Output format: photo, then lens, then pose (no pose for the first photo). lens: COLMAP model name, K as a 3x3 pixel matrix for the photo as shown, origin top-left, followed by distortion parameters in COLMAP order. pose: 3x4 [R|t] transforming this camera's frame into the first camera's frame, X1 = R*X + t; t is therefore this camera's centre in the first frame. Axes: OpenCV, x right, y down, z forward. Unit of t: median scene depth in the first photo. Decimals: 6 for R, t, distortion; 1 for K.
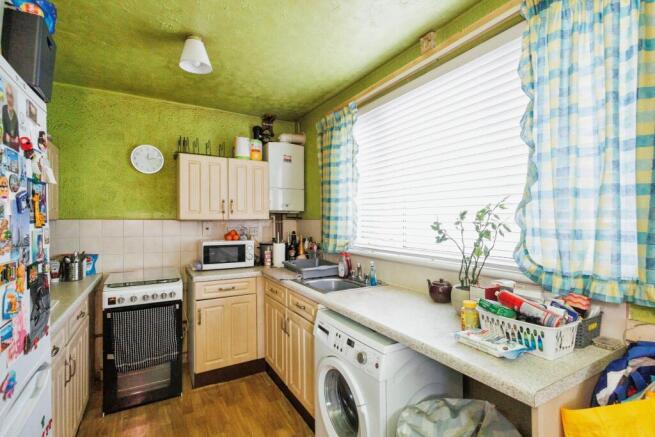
lens RADIAL K [[308.3, 0, 331.2], [0, 308.3, 216.2], [0, 0, 1]] dist [0.003034, 0.000941]
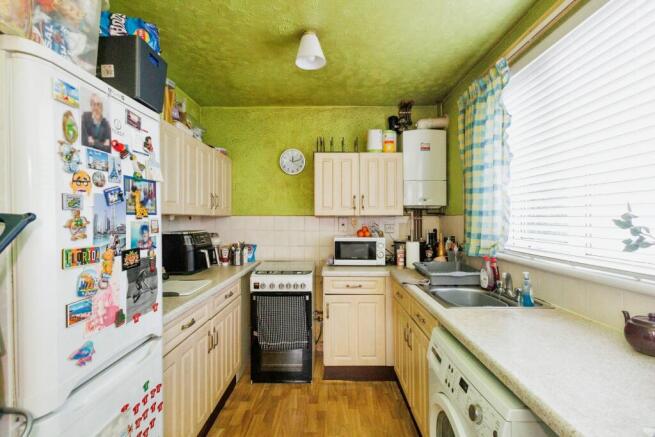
lens RADIAL K [[305.1, 0, 327.6], [0, 305.1, 216.1], [0, 0, 1]] dist [0.004046, 0.000550]
pose [[0.857391, -0.003508, -0.514654, 0.087839], [0.006226, 0.999974, 0.003556, 0.009554], [0.514629, -0.006253, 0.857390, 0.131919]]
